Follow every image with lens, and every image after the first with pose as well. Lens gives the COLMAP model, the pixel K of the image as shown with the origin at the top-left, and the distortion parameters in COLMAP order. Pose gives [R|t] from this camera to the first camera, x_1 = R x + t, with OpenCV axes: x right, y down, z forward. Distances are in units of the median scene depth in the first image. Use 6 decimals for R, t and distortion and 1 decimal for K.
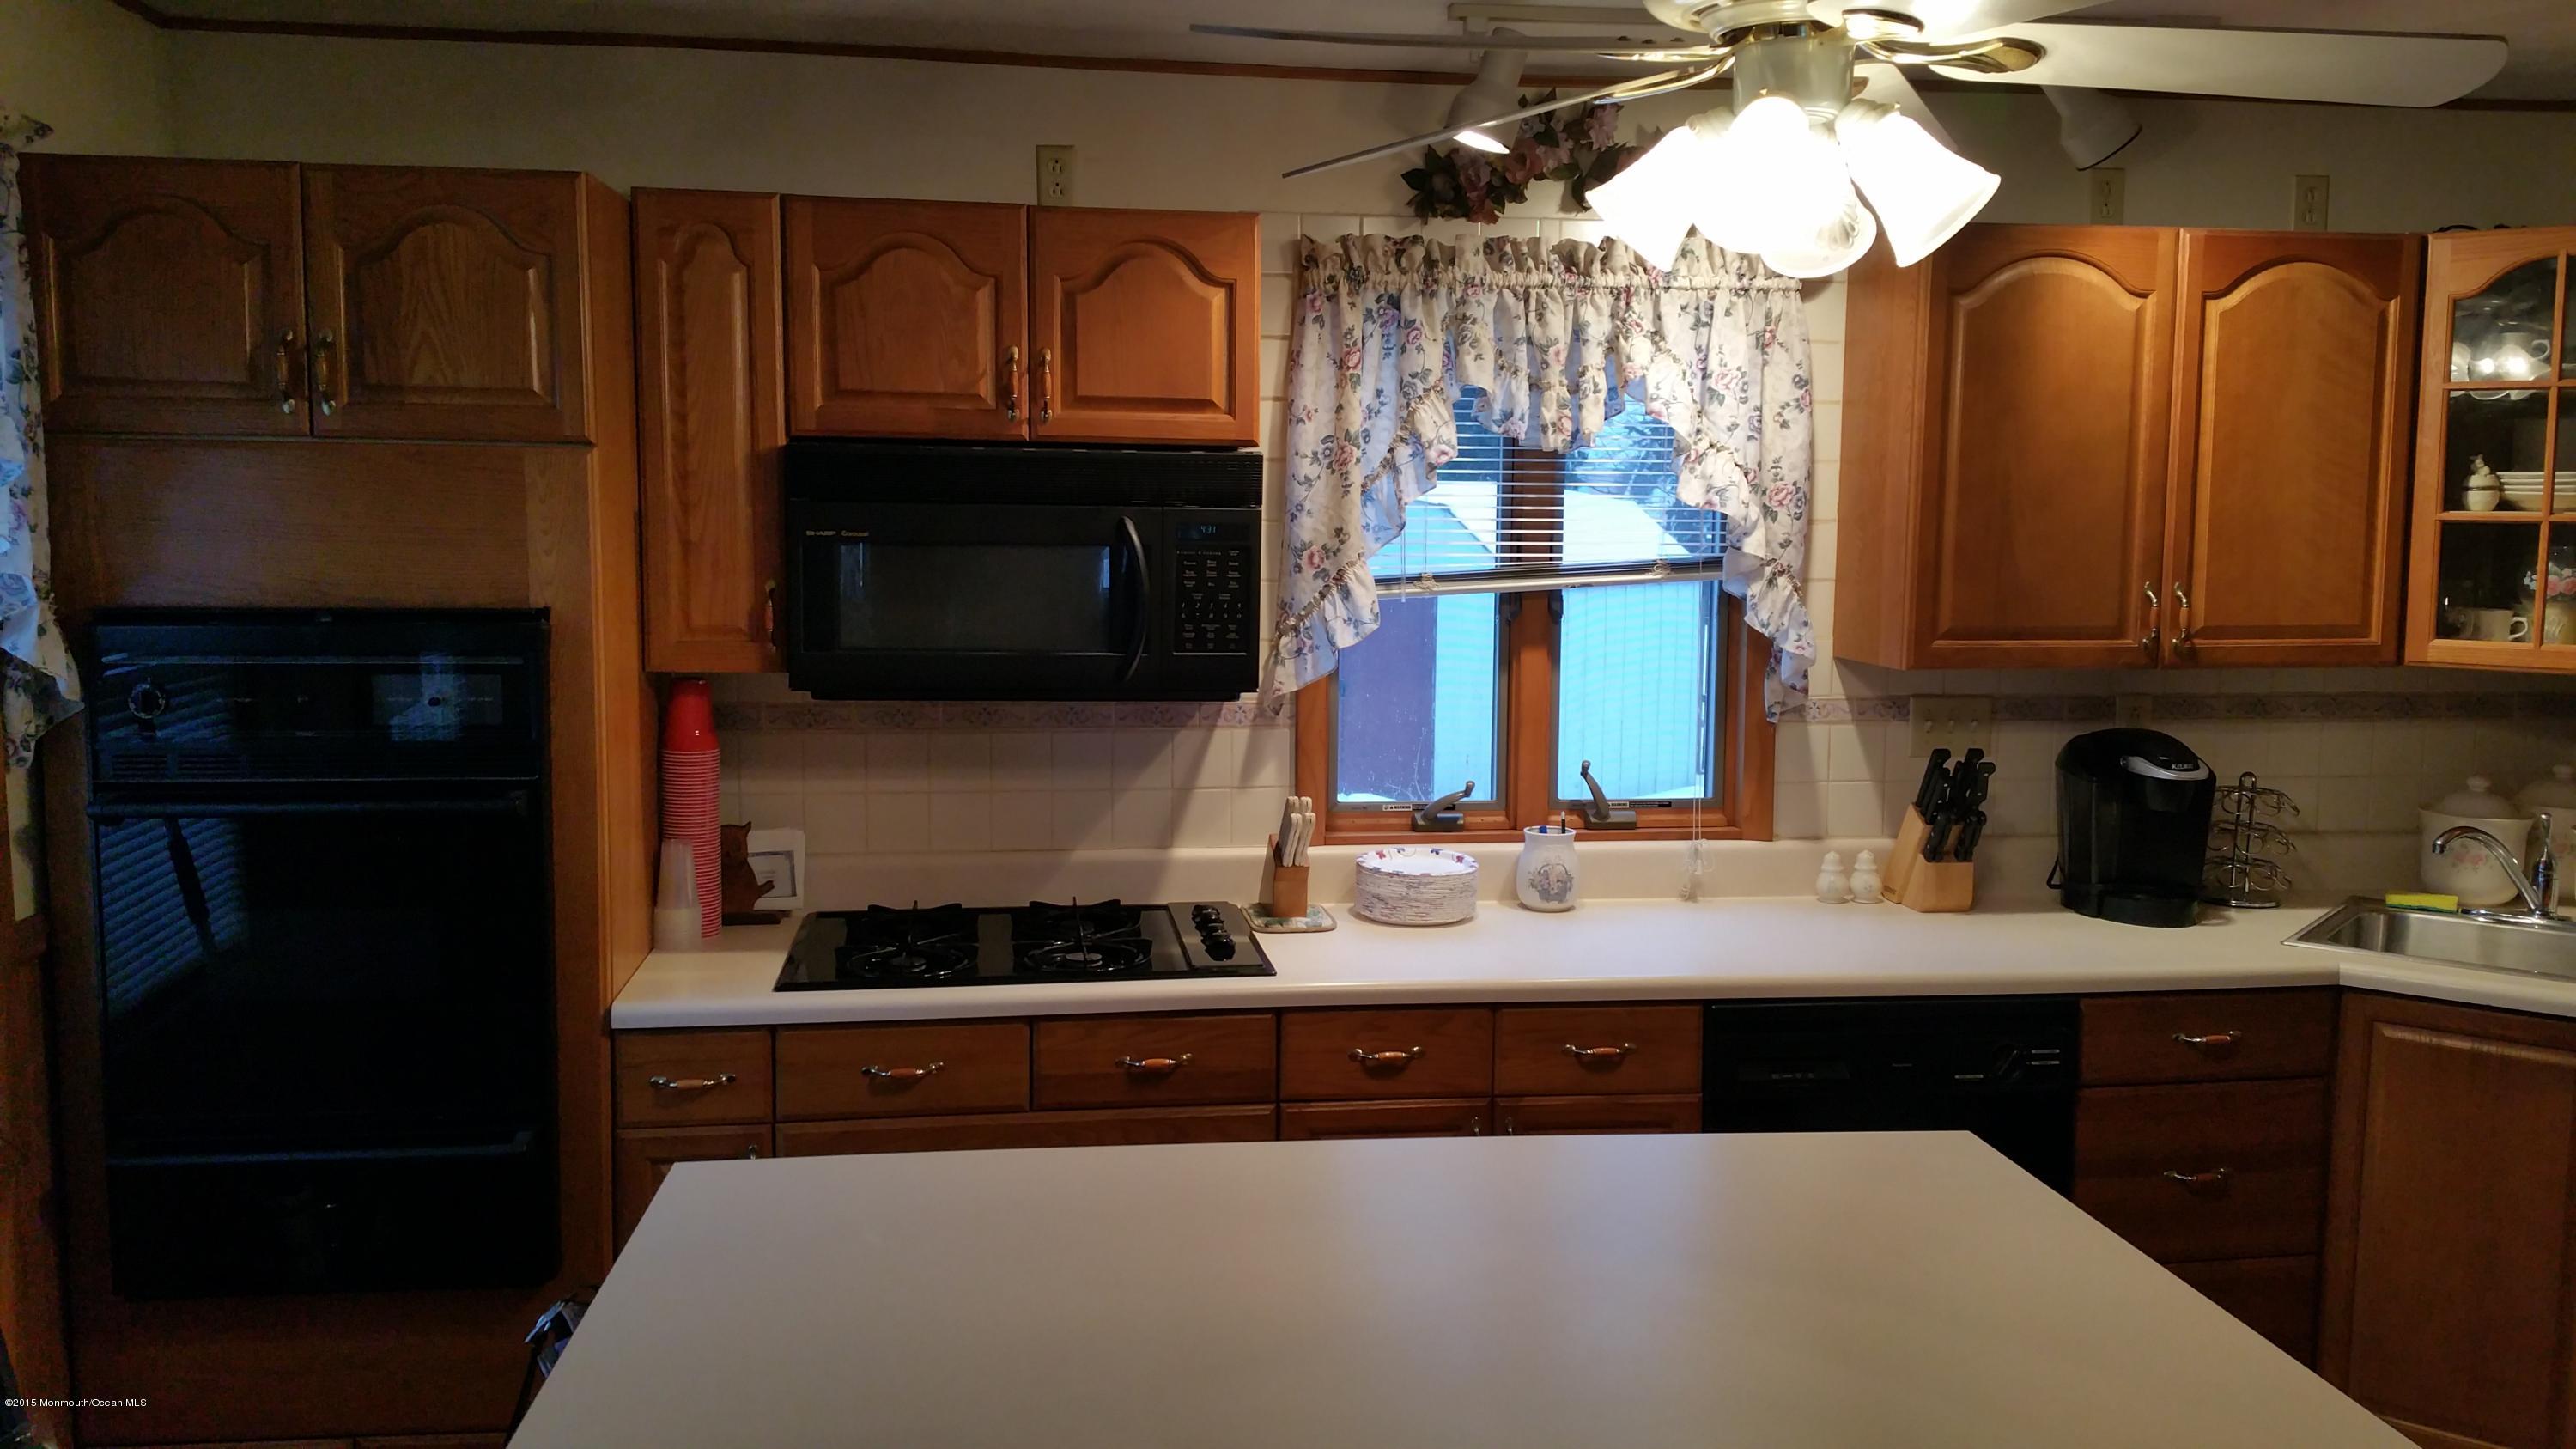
lens RADIAL K [[2079.7, 0, 1299.4], [0, 2079.7, 721.2], [0, 0, 1]] dist [0.213852, -0.402811]
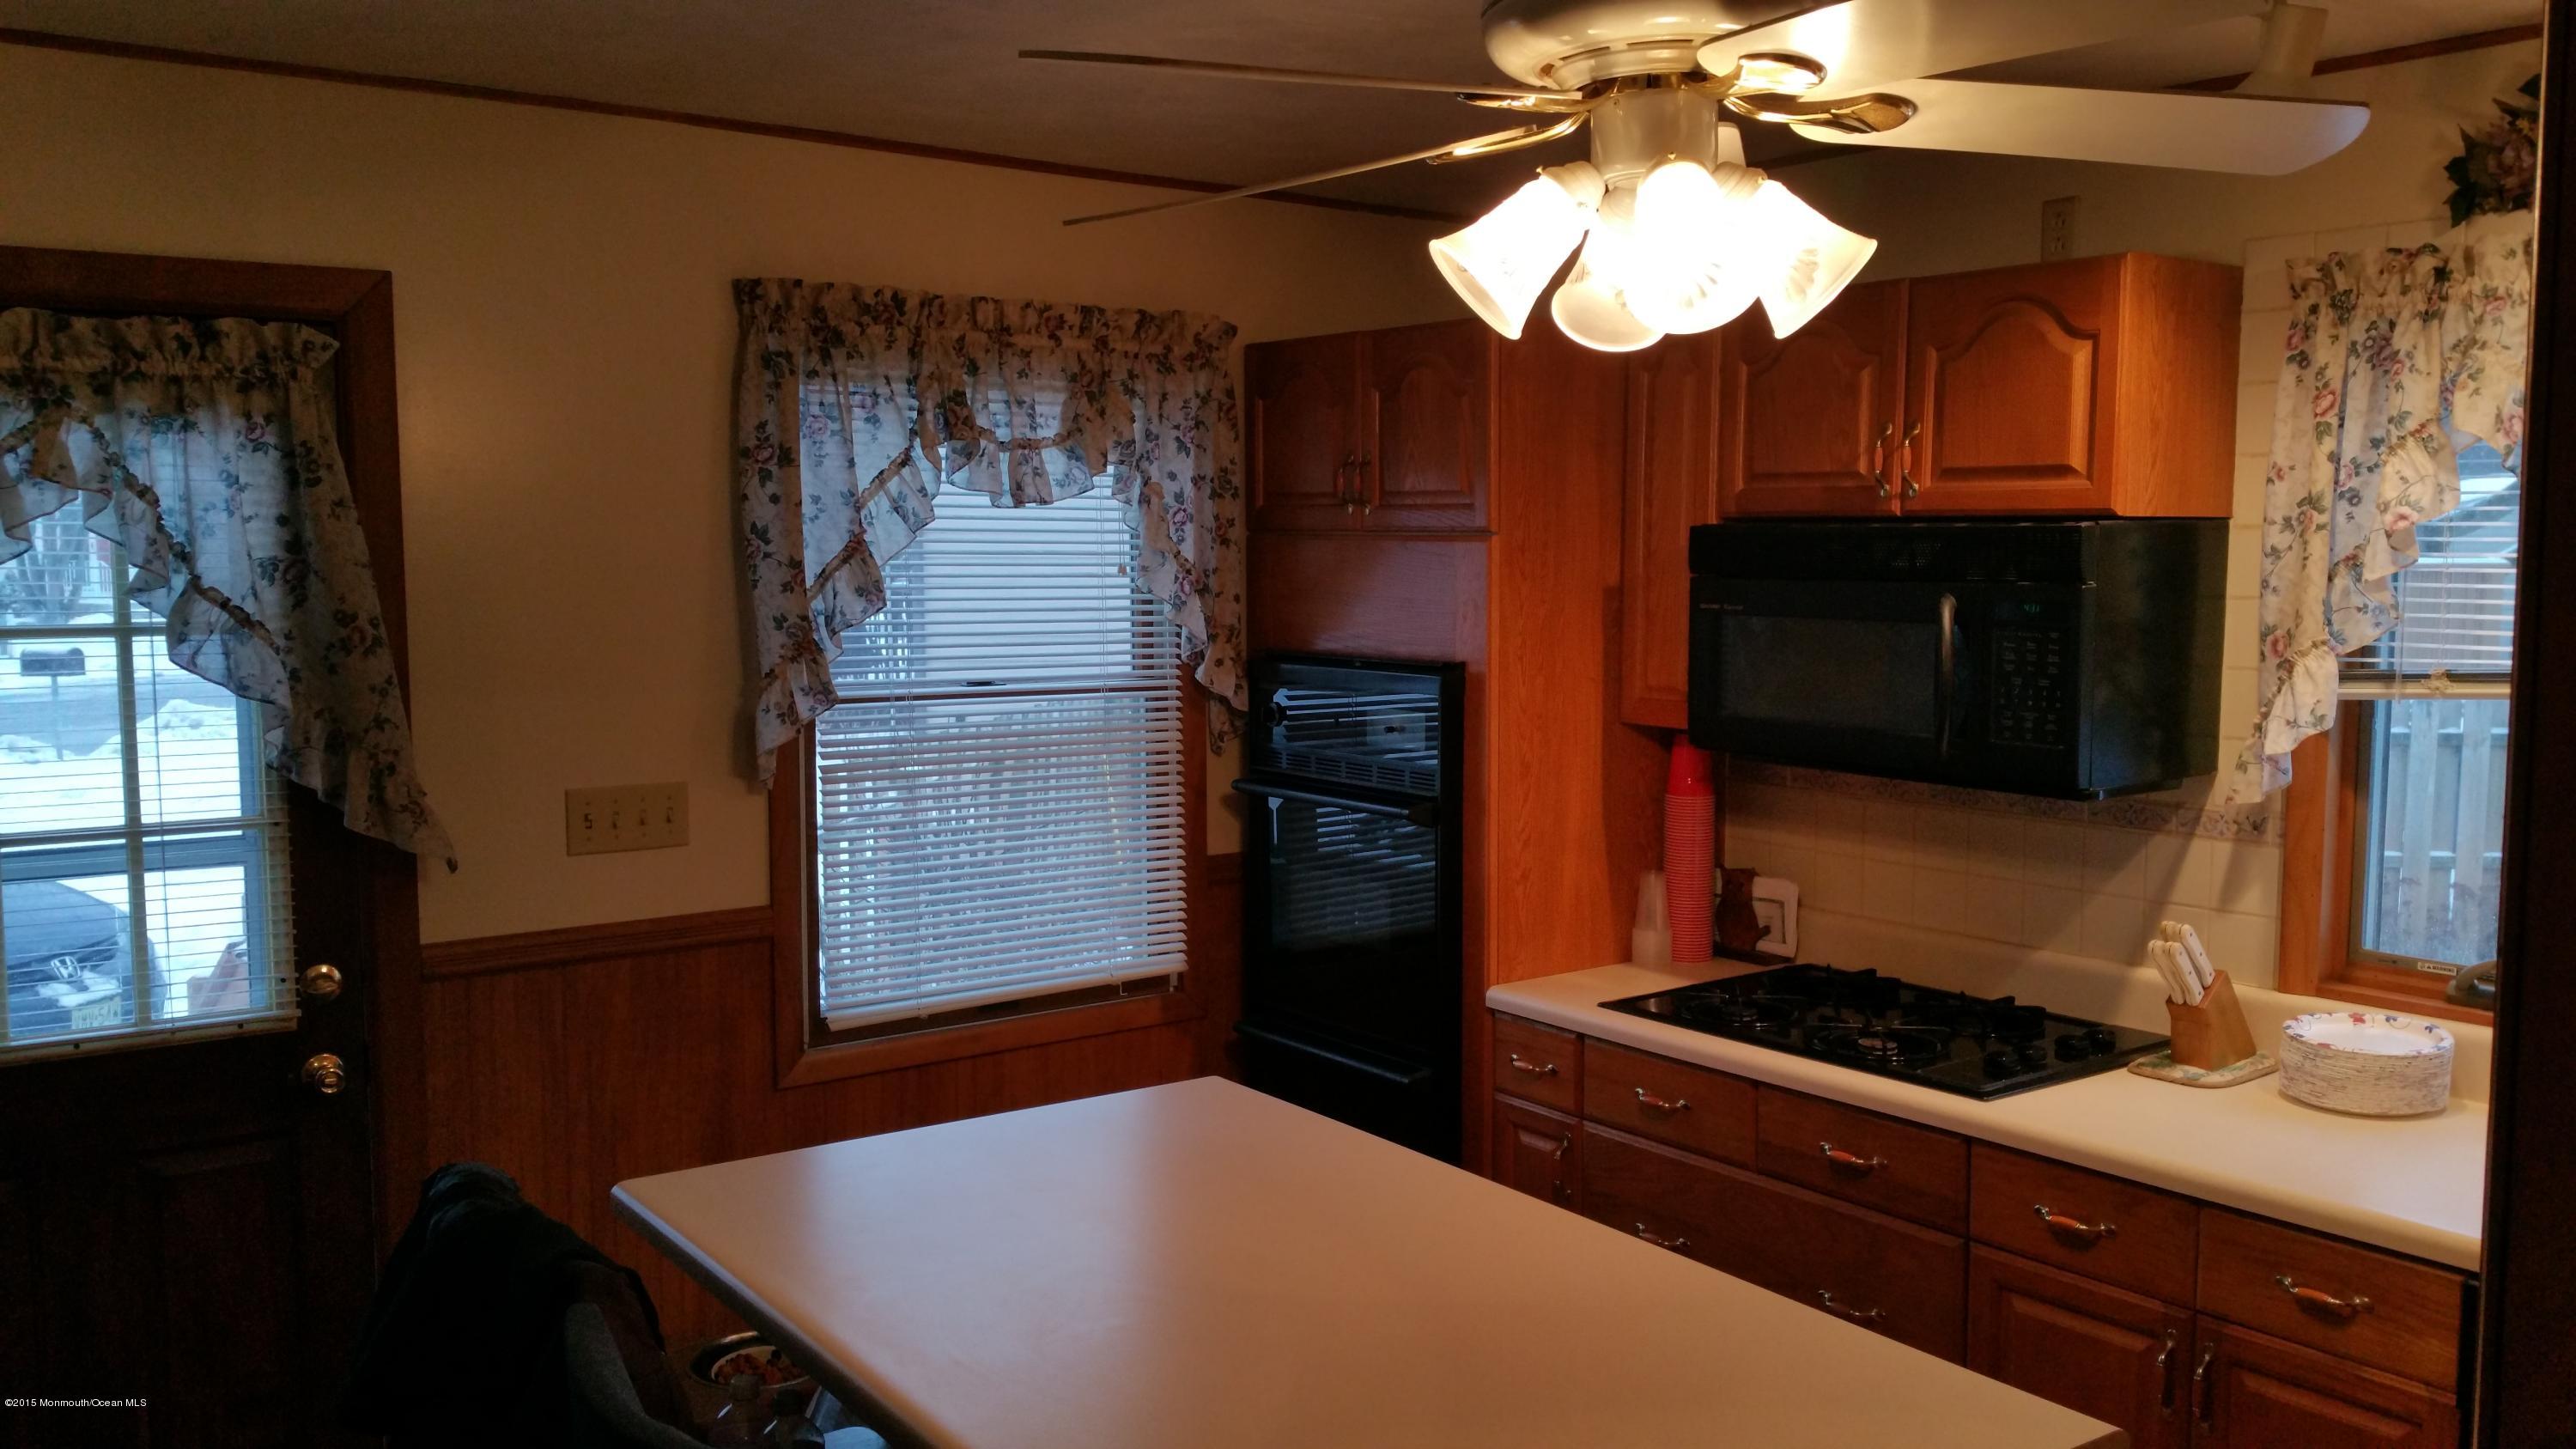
lens RADIAL K [[2123.0, 0, 1295.8], [0, 2123.0, 763.0], [0, 0, 1]] dist [0.000380, -0.006314]
pose [[0.465536, 0.084875, -0.880949, 0.574715], [-0.089036, 0.994832, 0.048796, -0.037980], [0.880539, 0.055720, 0.470688, 0.261254]]
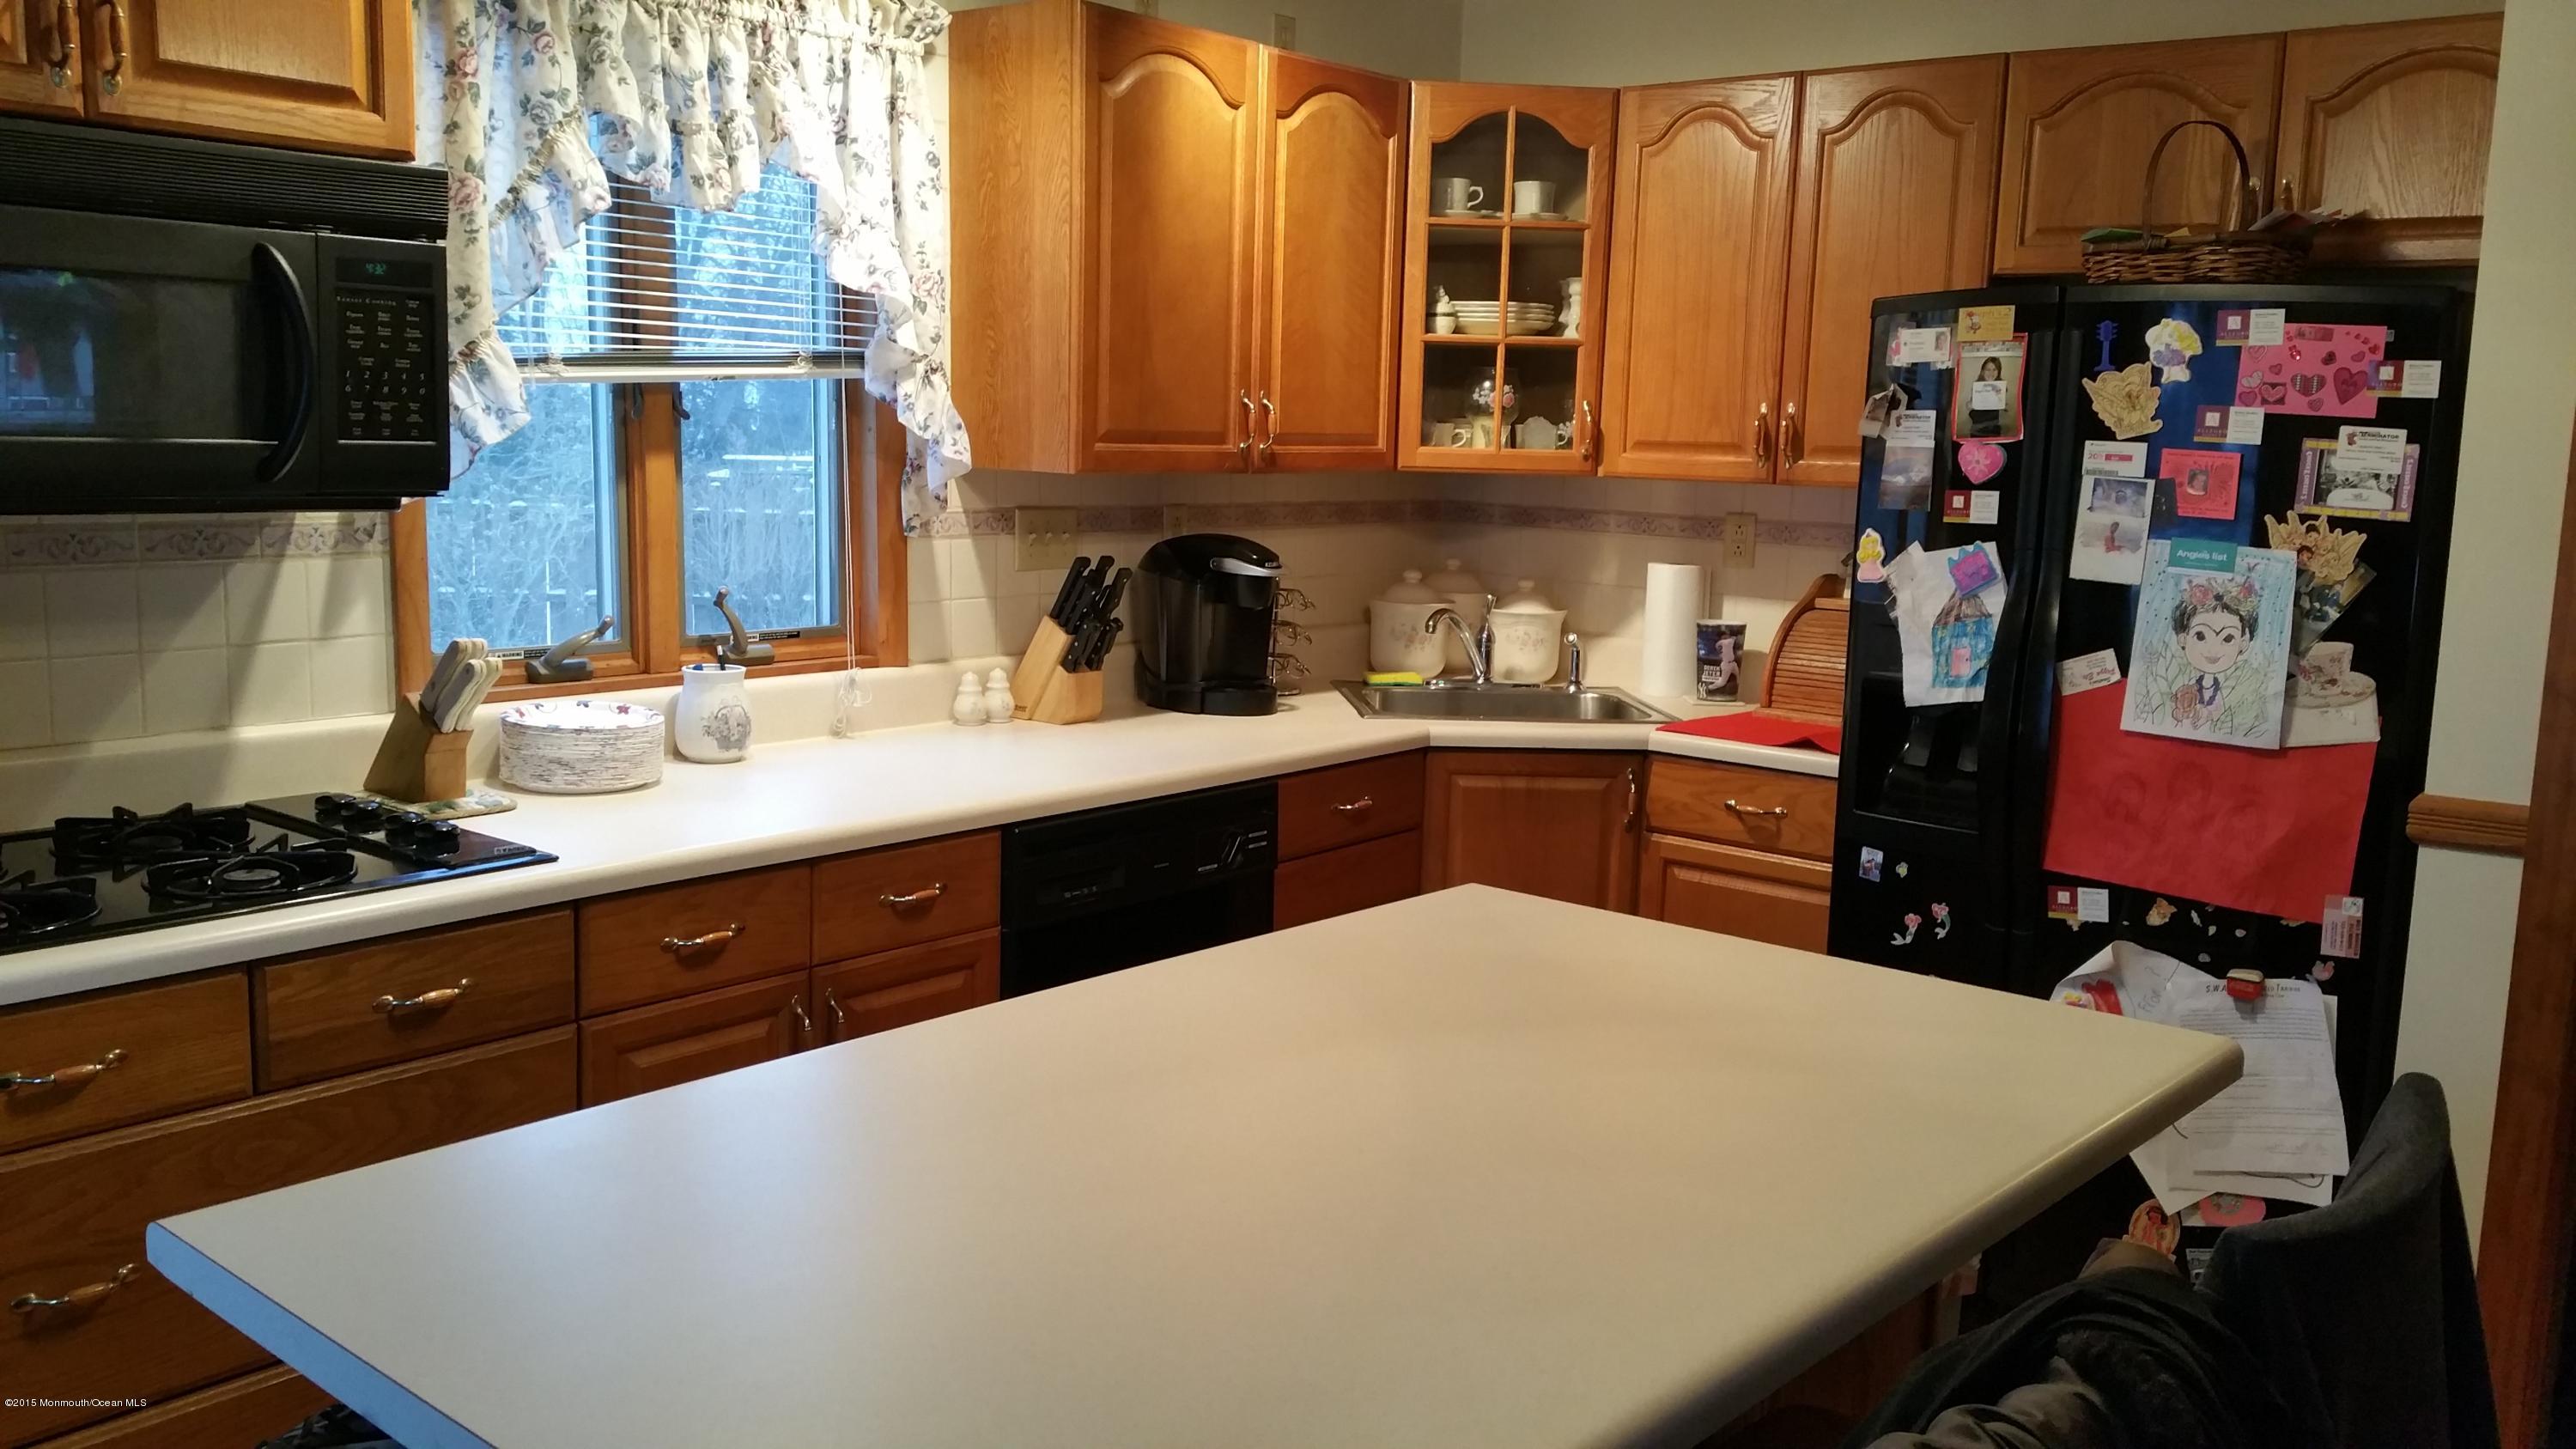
lens RADIAL K [[2079.7, 0, 1299.4], [0, 2079.7, 721.2], [0, 0, 1]] dist [0.213852, -0.402811]
pose [[0.740238, -0.086624, 0.666741, -0.288129], [0.051492, 0.996057, 0.072241, 0.025041], [-0.670370, -0.019144, 0.741780, 0.211205]]
